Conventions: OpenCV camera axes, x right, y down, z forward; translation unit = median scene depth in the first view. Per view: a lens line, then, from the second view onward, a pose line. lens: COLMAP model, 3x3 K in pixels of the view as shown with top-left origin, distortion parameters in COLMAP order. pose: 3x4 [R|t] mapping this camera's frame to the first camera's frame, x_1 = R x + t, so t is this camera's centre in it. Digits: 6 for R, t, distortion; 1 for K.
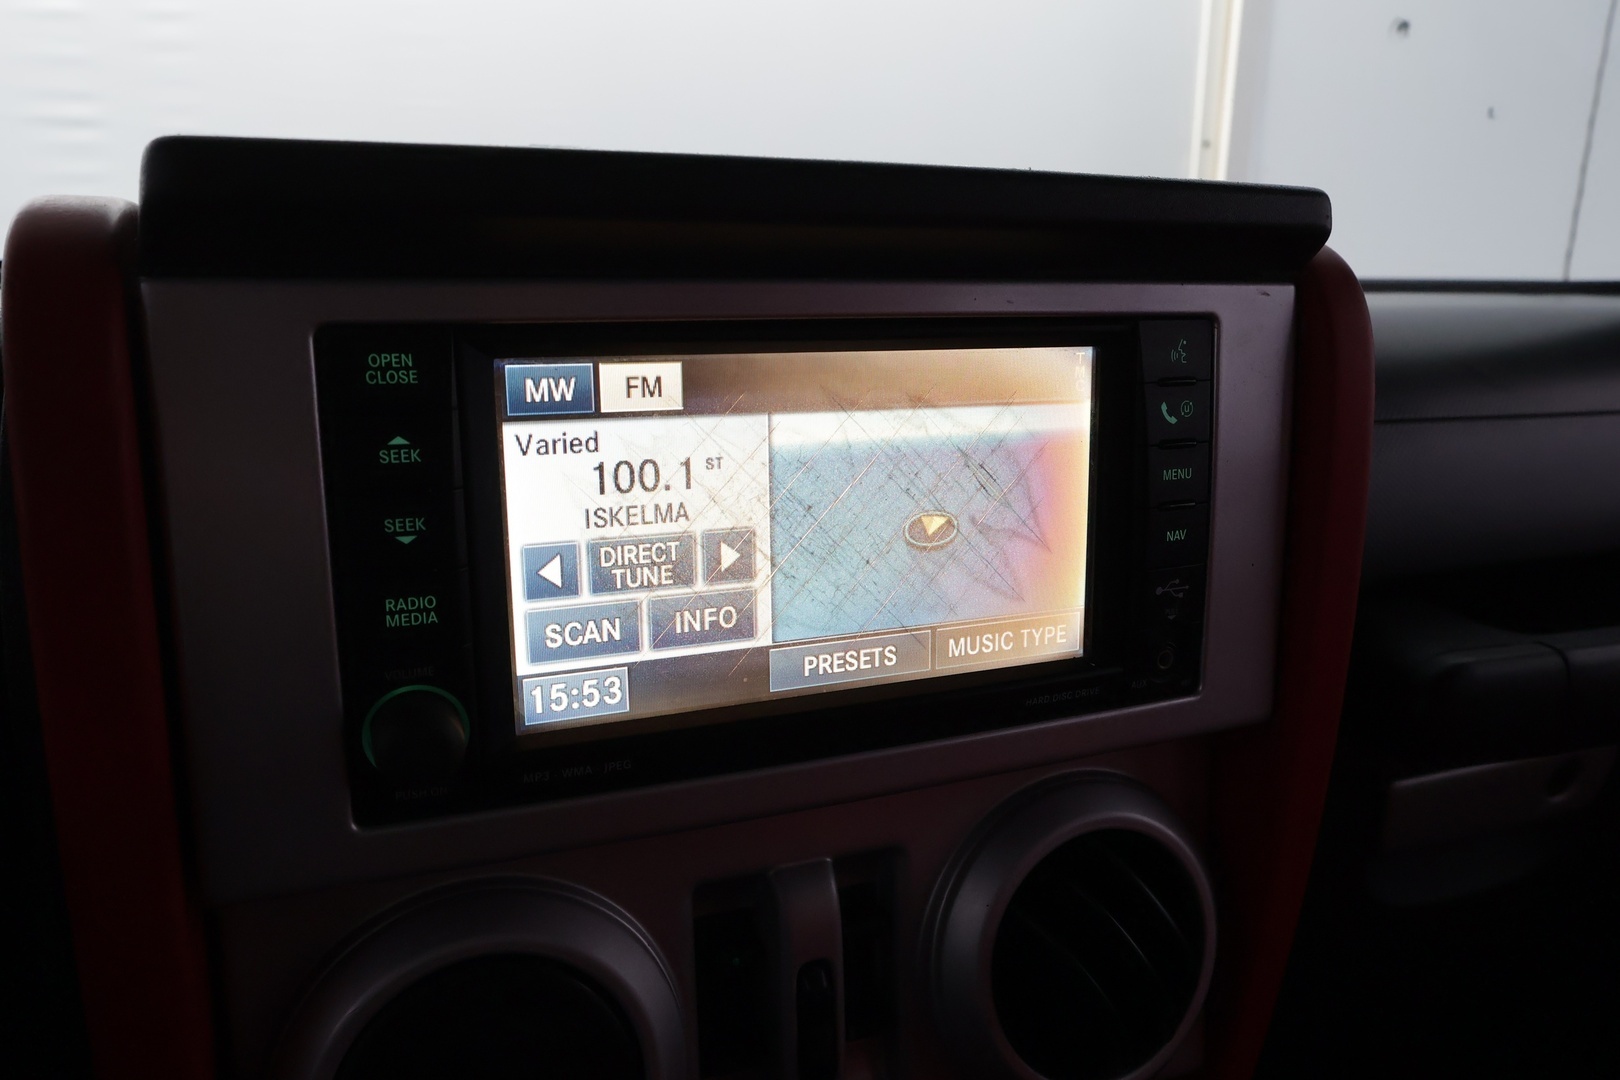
lens RADIAL K [[1168.0, 0, 814.9], [0, 1168.0, 545.5], [0, 0, 1]] dist [-0.005282, -0.001571]
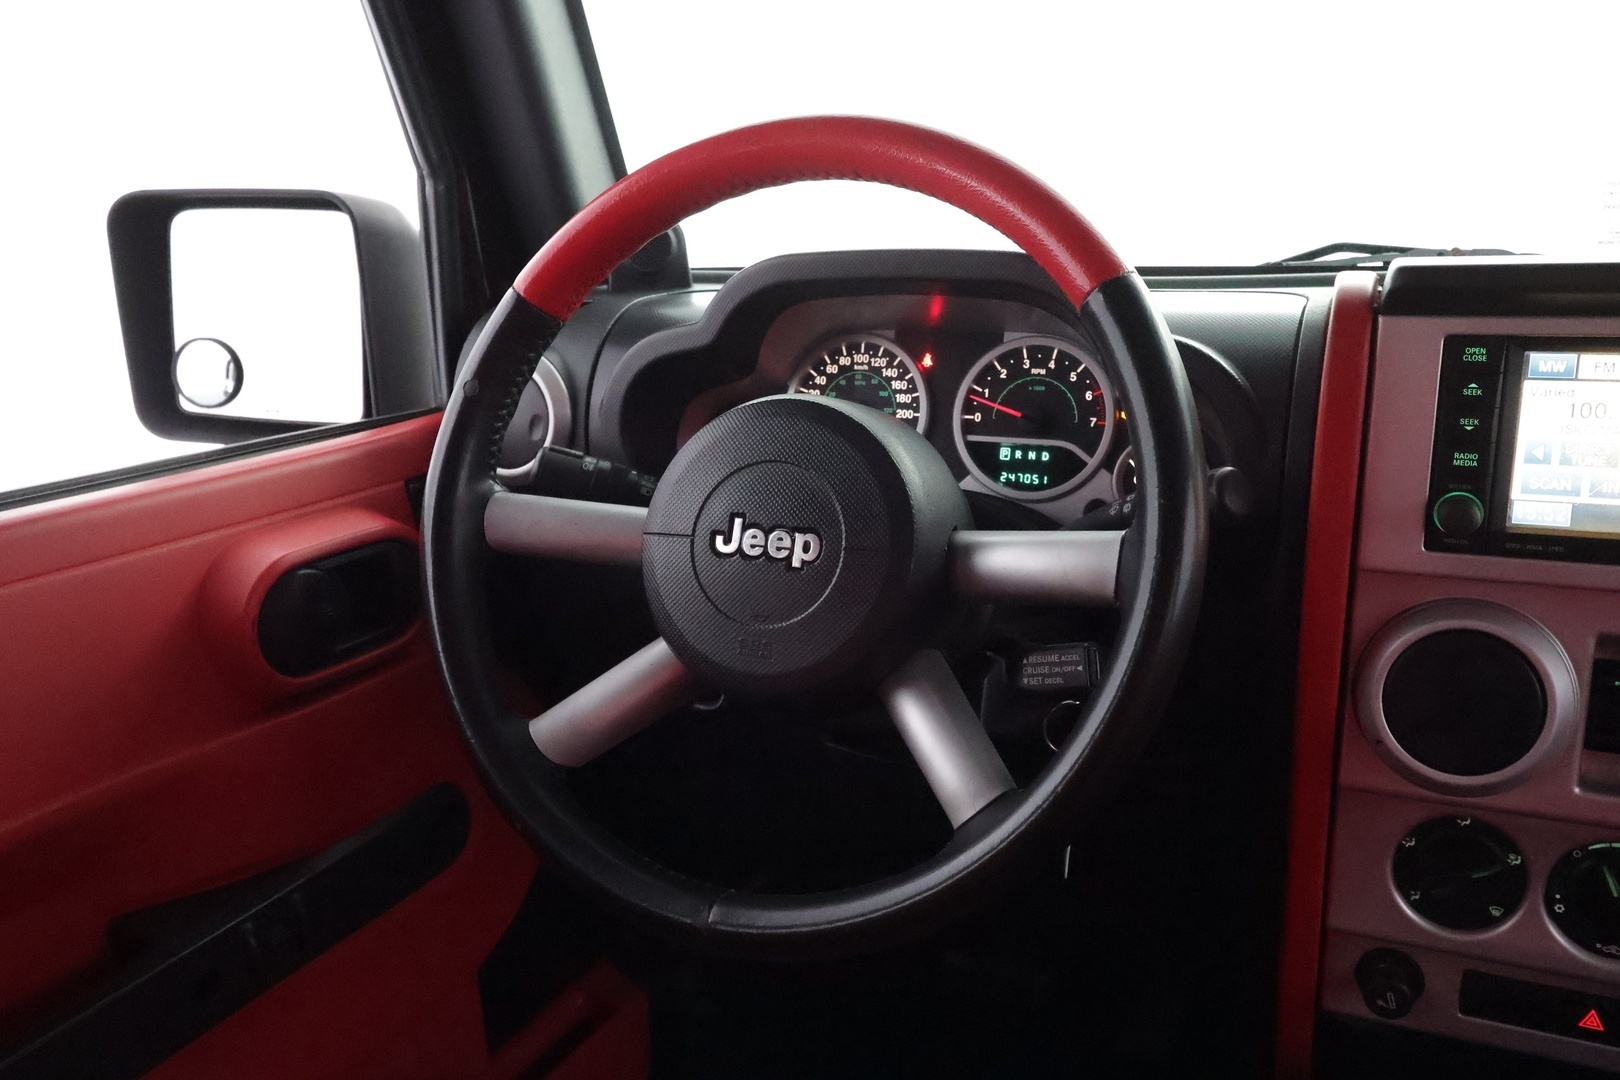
lens RADIAL K [[1274.1, 0, 823.3], [0, 1274.1, 536.8], [0, 0, 1]] dist [0.010427, -0.009873]
pose [[0.688122, 0.162951, -0.707061, 0.541760], [-0.125267, 0.986504, 0.105440, 0.091857], [0.714700, 0.016016, 0.699247, -1.533739]]
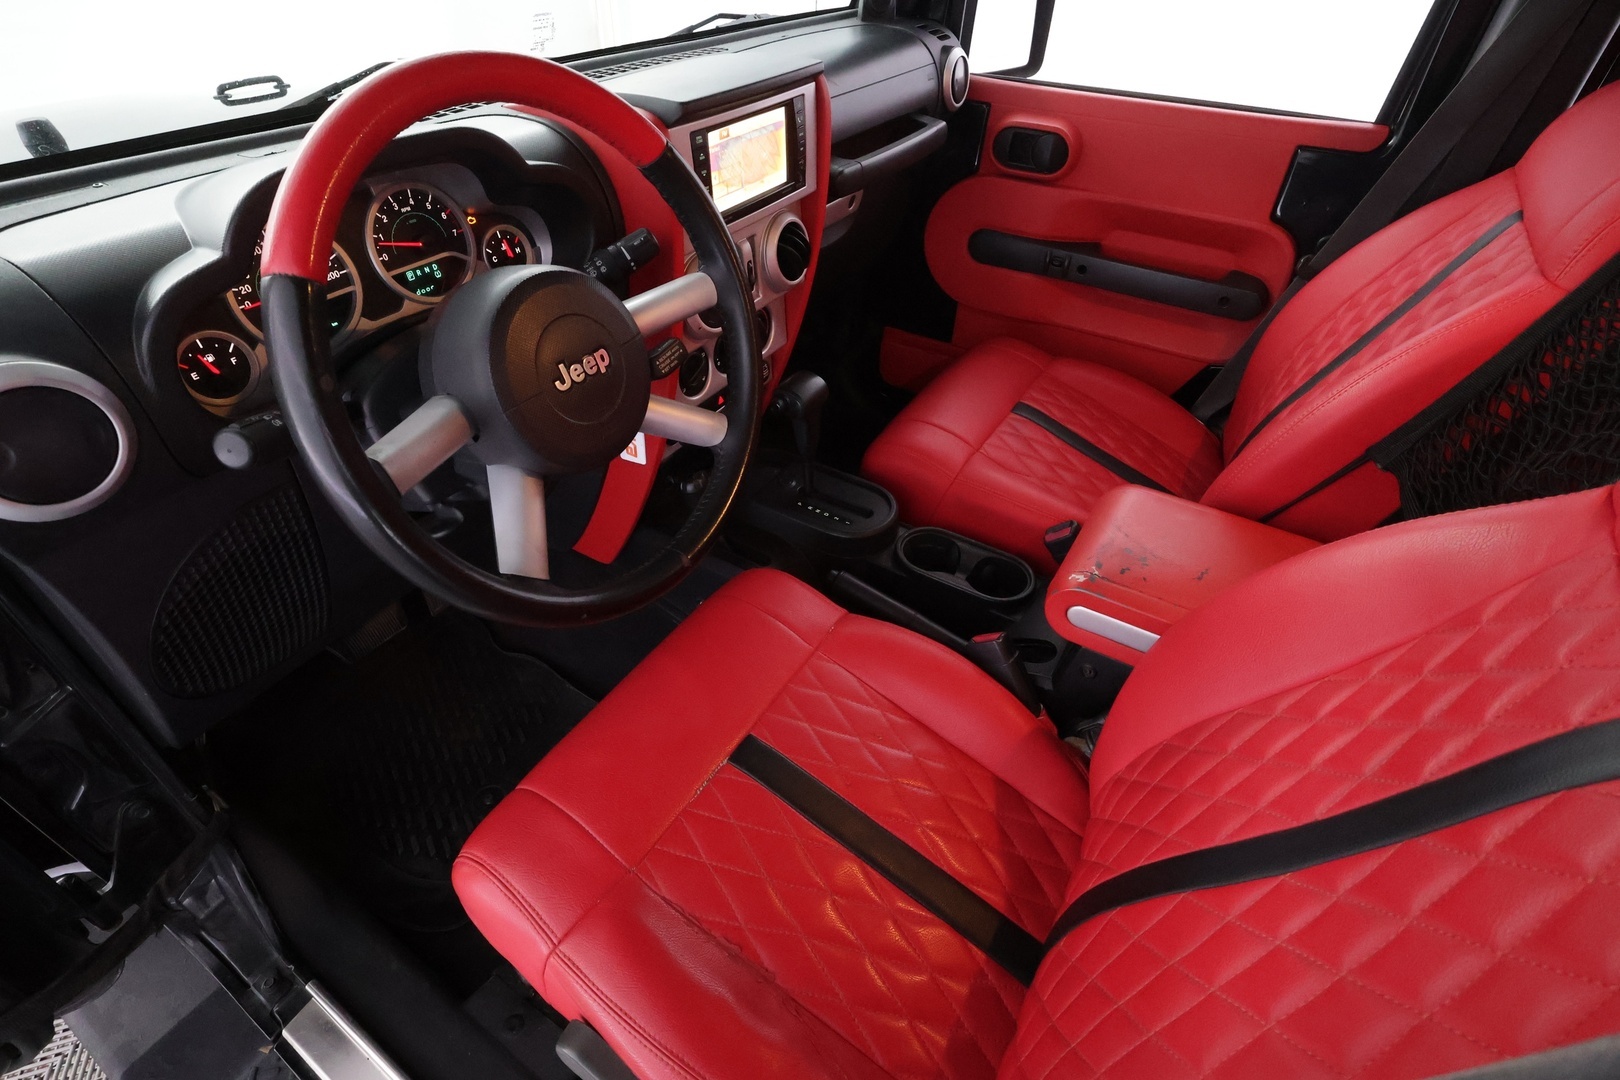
lens RADIAL K [[794.4, 0, 807.6], [0, 794.4, 545.6], [0, 0, 1]] dist [-0.002778, 0.002522]
pose [[0.810019, -0.370624, 0.454430, -2.008480], [0.102900, 0.852757, 0.512072, -0.330979], [-0.577305, -0.368027, 0.728886, -2.244033]]
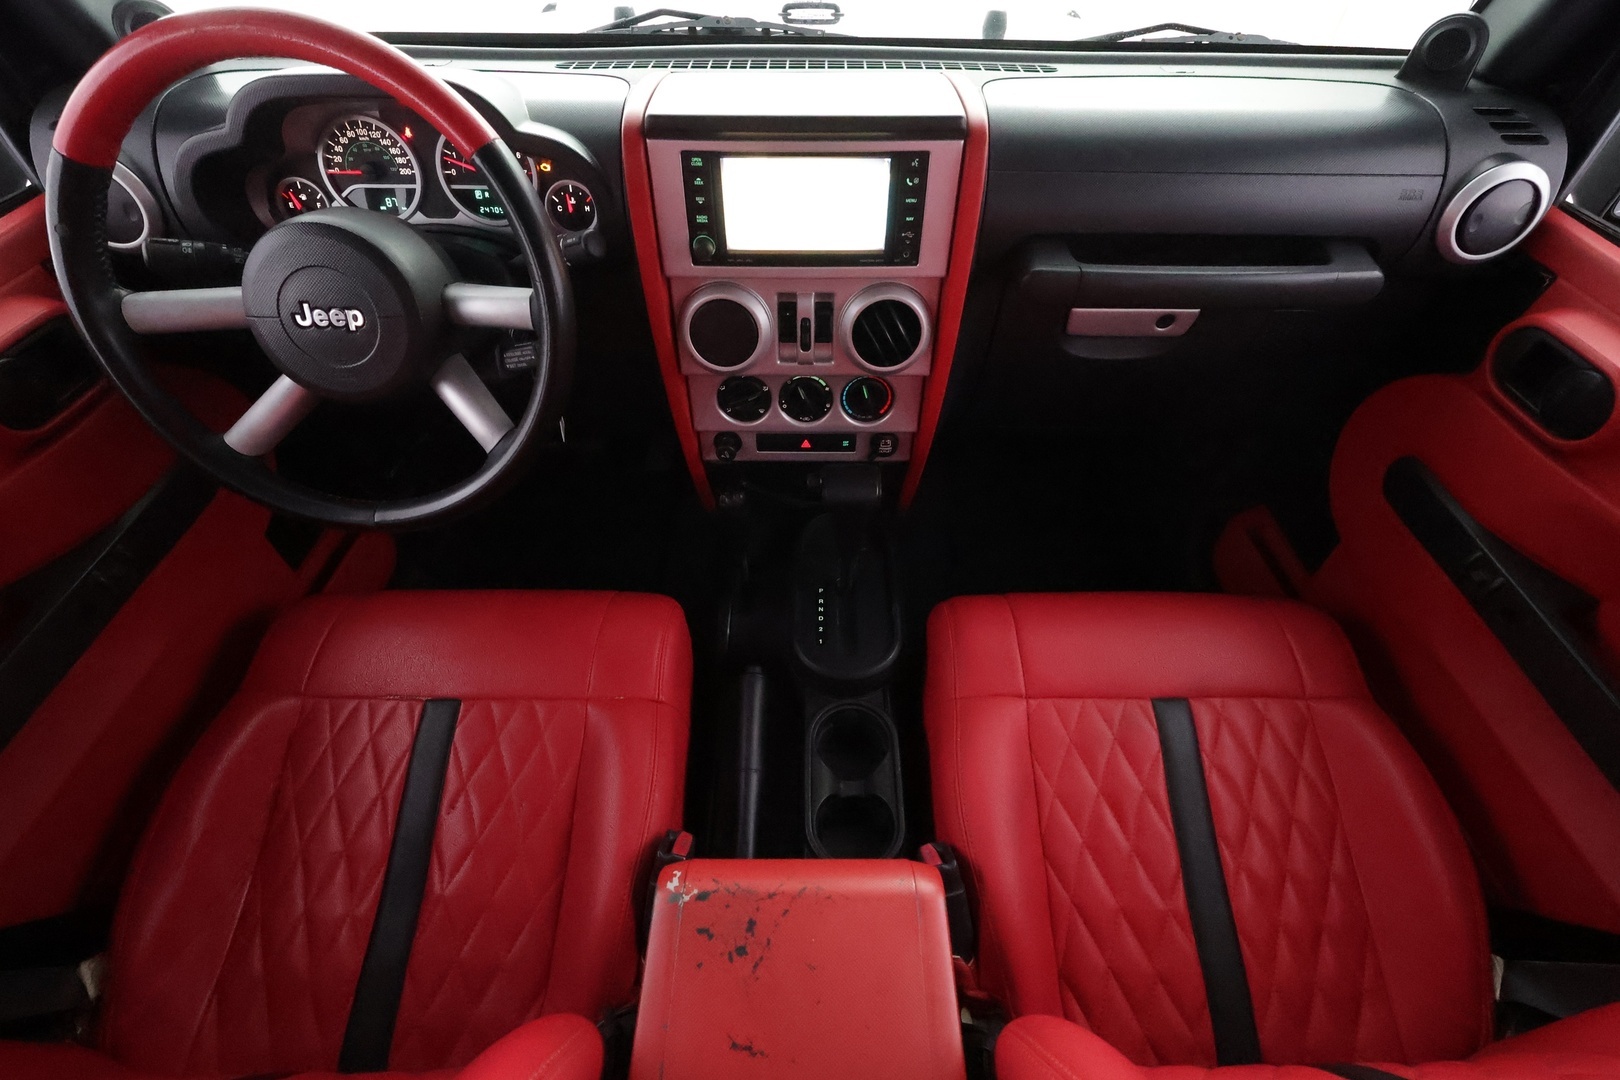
lens RADIAL K [[752.2, 0, 818.2], [0, 752.2, 540.7], [0, 0, 1]] dist [0.005677, -0.001066]
pose [[0.924993, 0.276582, -0.260557, 1.094081], [-0.083620, 0.817060, 0.570457, -0.583165], [0.370668, -0.505881, 0.778902, -1.620291]]
